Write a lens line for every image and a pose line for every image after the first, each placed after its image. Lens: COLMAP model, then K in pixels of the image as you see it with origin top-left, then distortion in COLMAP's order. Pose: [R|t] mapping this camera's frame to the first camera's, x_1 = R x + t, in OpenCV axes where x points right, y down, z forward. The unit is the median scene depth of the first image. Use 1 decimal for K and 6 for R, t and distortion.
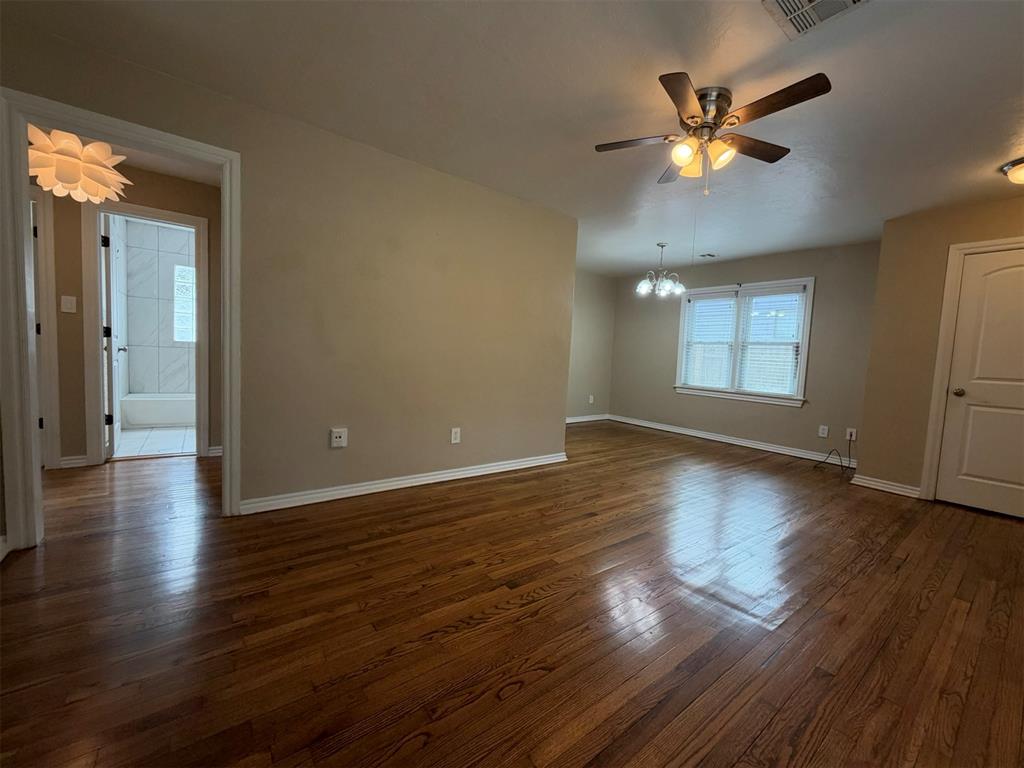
lens RADIAL K [[406.6, 0, 509.7], [0, 406.6, 380.5], [0, 0, 1]] dist [-0.000029, -0.000154]
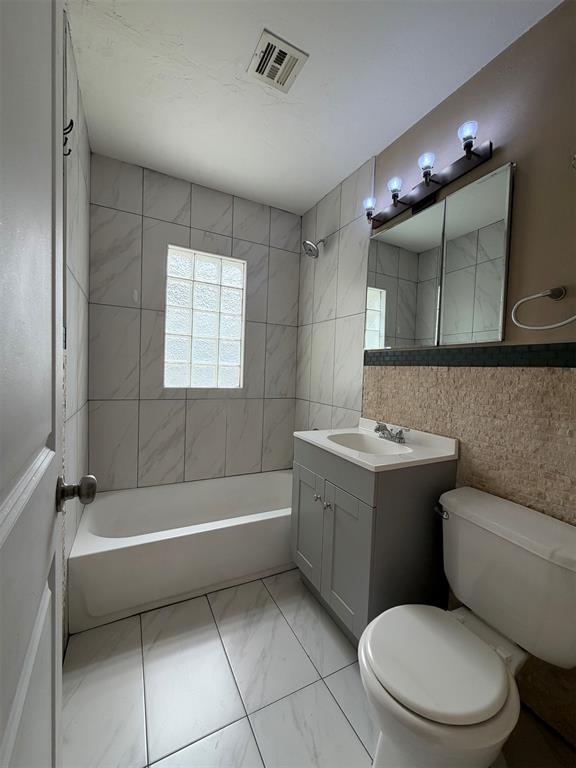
lens RADIAL K [[304.9, 0, 289.5], [0, 304.9, 382.6], [0, 0, 1]] dist [-0.000029, -0.000154]
pose [[0.987985, -0.007930, -0.154343, -0.887966], [0.002756, 0.999428, -0.033711, -0.133613], [0.154522, 0.032881, 0.987442, 0.932541]]
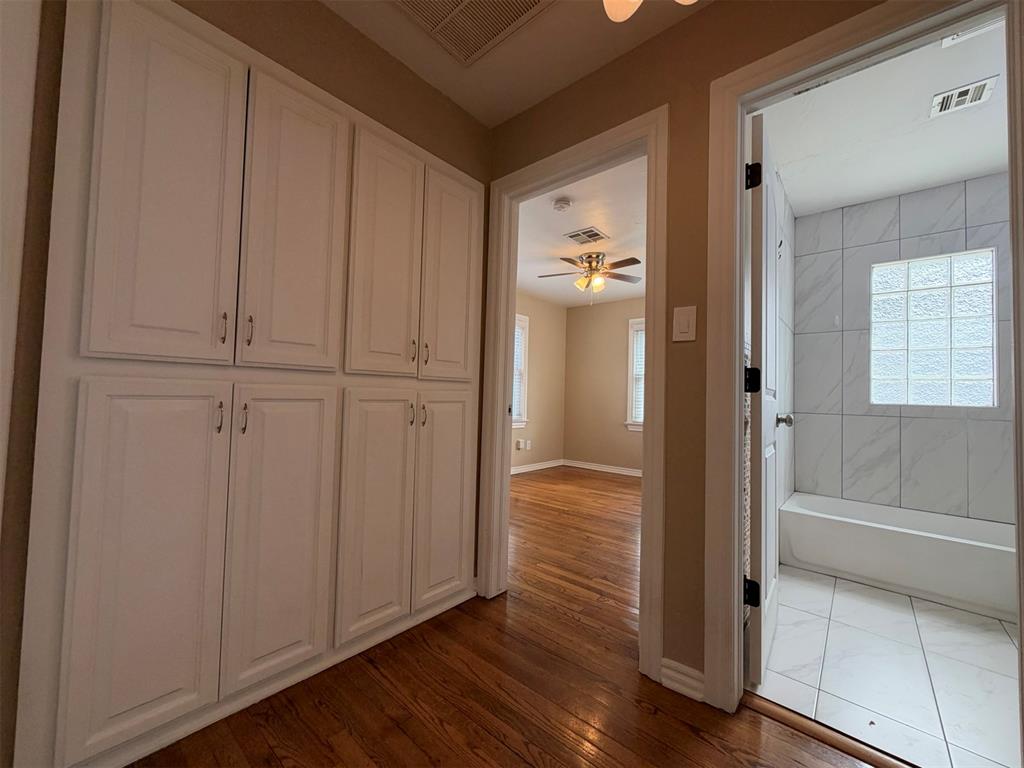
lens RADIAL K [[406.6, 0, 510.0], [0, 406.6, 380.6], [0, 0, 1]] dist [-0.000029, -0.000154]
pose [[0.211713, -0.078797, -0.974150, -0.595726], [-0.083416, 0.991651, -0.098342, -0.053023], [0.973766, 0.102080, 0.203372, 0.631074]]
